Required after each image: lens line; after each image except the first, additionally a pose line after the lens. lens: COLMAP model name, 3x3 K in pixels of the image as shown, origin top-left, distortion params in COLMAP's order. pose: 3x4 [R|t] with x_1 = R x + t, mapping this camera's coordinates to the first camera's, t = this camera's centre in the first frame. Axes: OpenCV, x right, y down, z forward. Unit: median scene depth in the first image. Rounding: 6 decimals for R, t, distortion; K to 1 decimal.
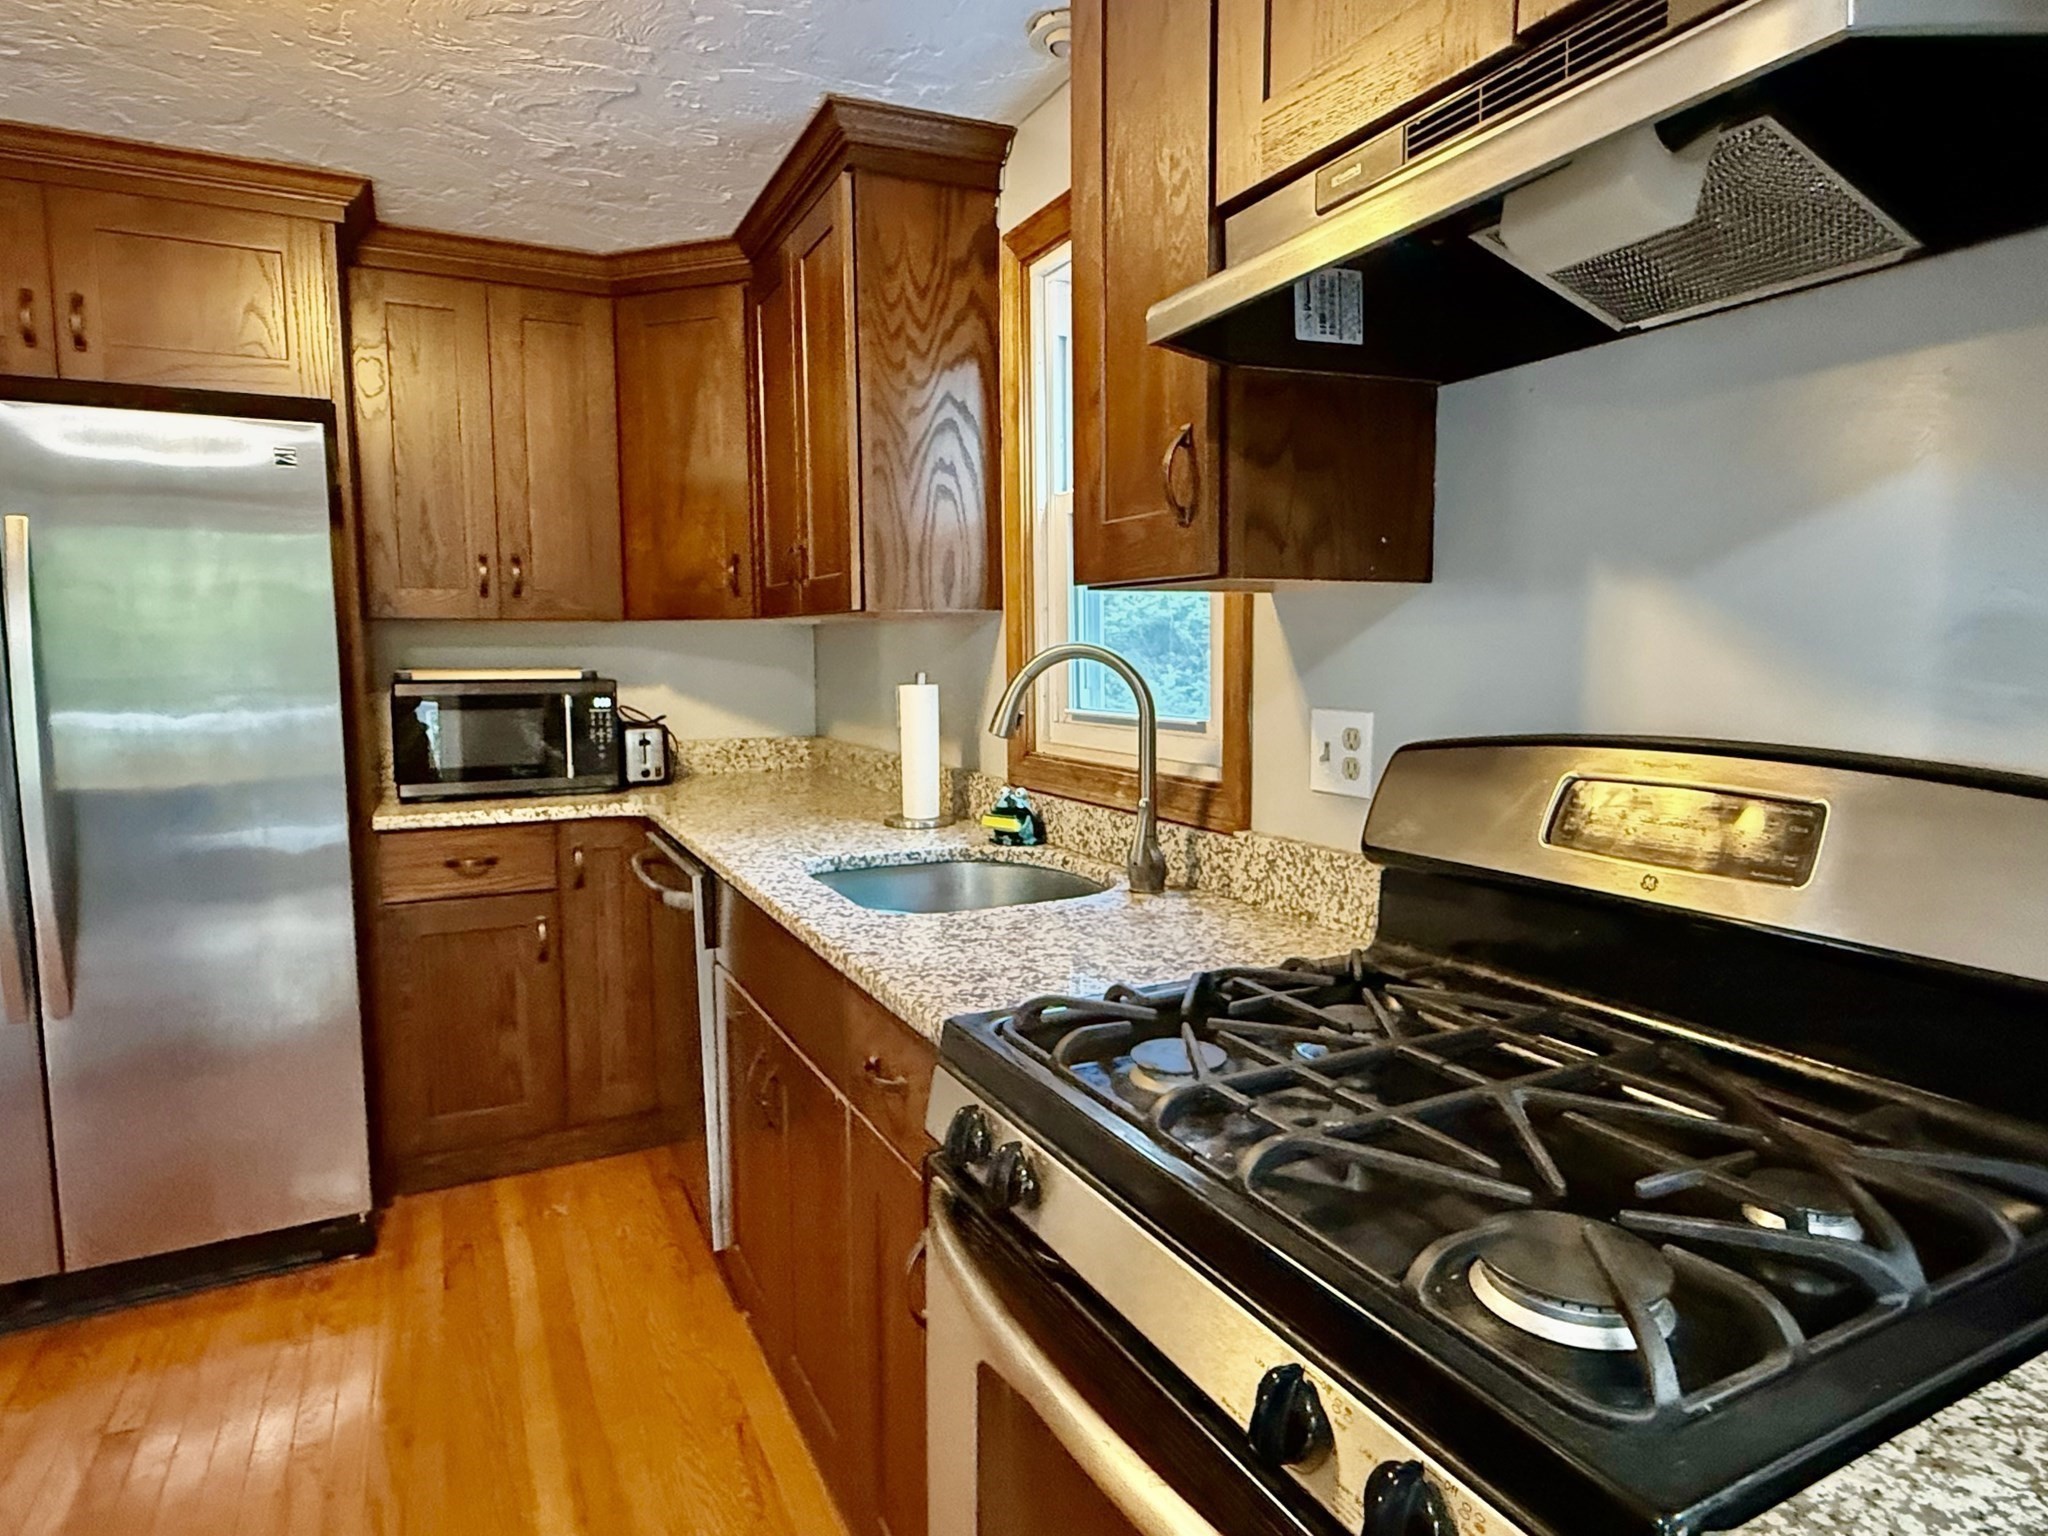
lens RADIAL K [[1159.6, 0, 1027.7], [0, 1159.6, 761.8], [0, 0, 1]] dist [-0.000574, 0.000030]
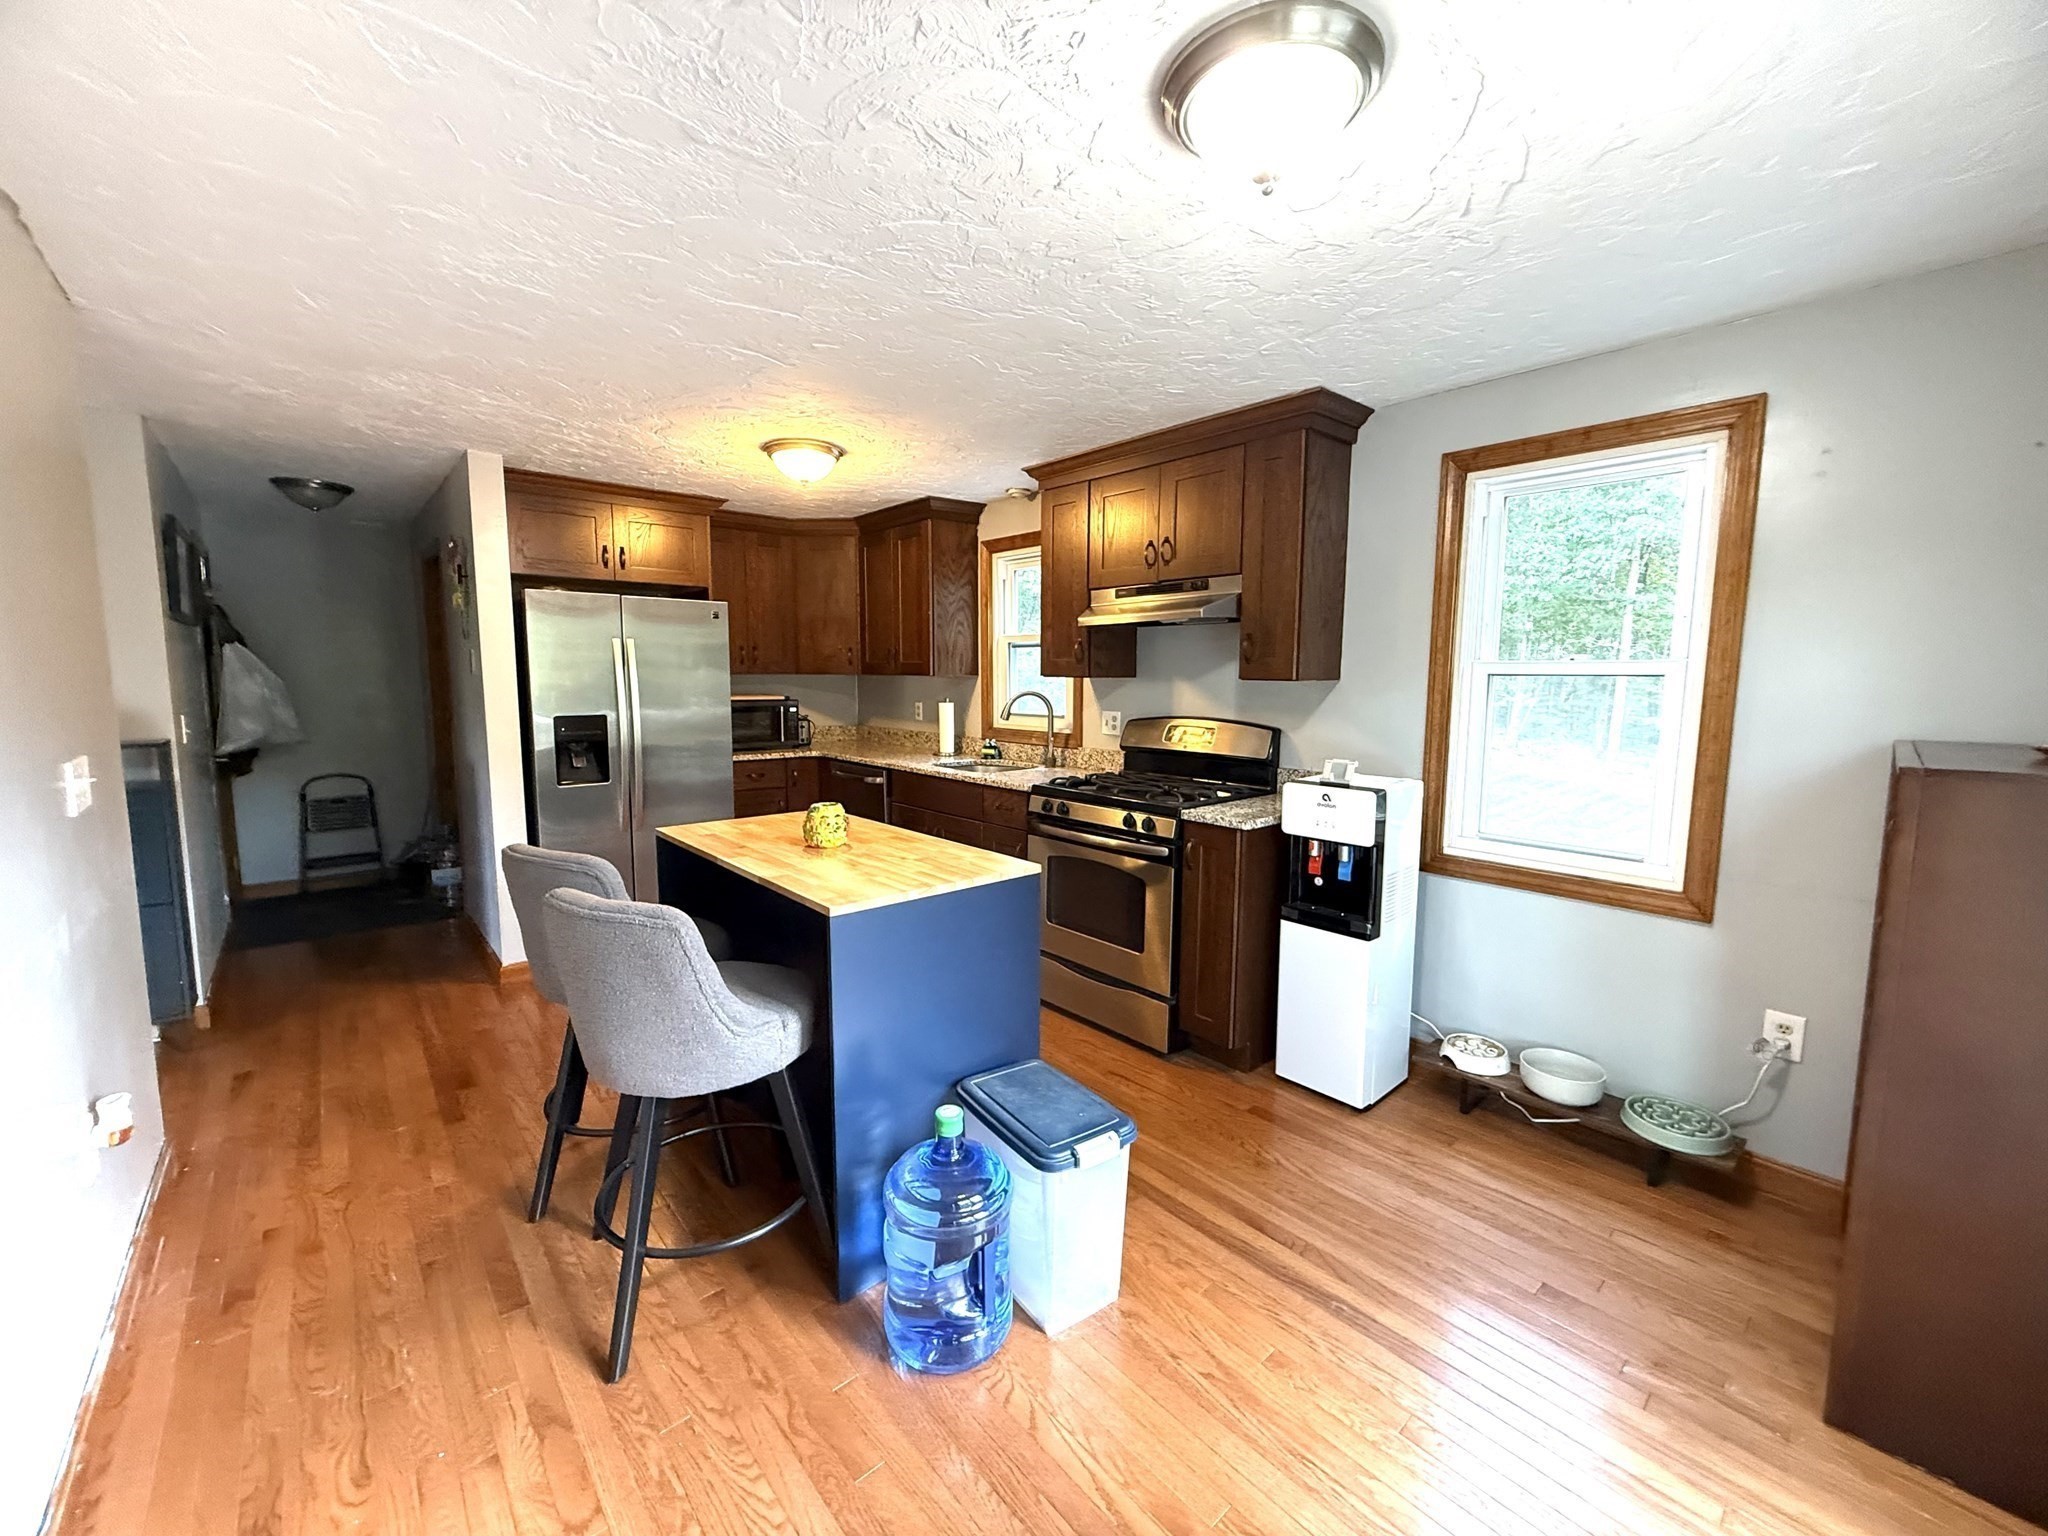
lens RADIAL K [[810.3, 0, 1024.0], [0, 810.3, 768.0], [0, 0, 1]] dist [0.000304, 0.000483]
pose [[0.968816, -0.018249, 0.247110, -0.418606], [0.013348, 0.999680, 0.021491, 0.050514], [-0.247423, -0.017522, 0.968749, -0.932081]]
